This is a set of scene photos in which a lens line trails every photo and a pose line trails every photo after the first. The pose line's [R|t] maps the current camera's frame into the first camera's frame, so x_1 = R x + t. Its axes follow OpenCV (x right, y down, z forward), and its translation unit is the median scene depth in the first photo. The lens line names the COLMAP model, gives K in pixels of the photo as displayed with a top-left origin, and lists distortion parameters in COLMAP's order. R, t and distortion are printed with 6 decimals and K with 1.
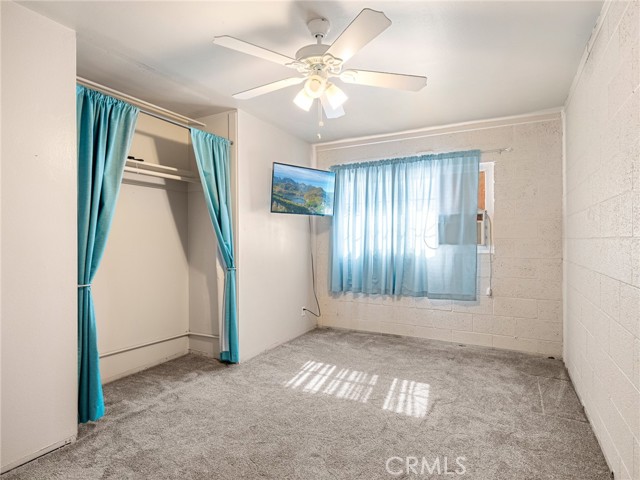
lens RADIAL K [[353.2, 0, 320.0], [0, 353.2, 240.0], [0, 0, 1]] dist [0.000121, 0.000070]
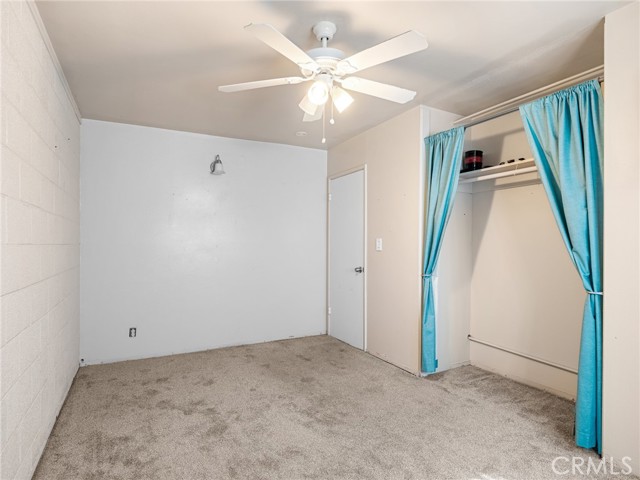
lens RADIAL K [[376.8, 0, 320.0], [0, 376.8, 240.0], [0, 0, 1]] dist [0.000618, 0.000131]
pose [[-0.585679, 0.005831, -0.810522, 0.635127], [0.018644, 0.999806, -0.006280, -0.016595], [0.810329, -0.018789, -0.585674, 1.173775]]
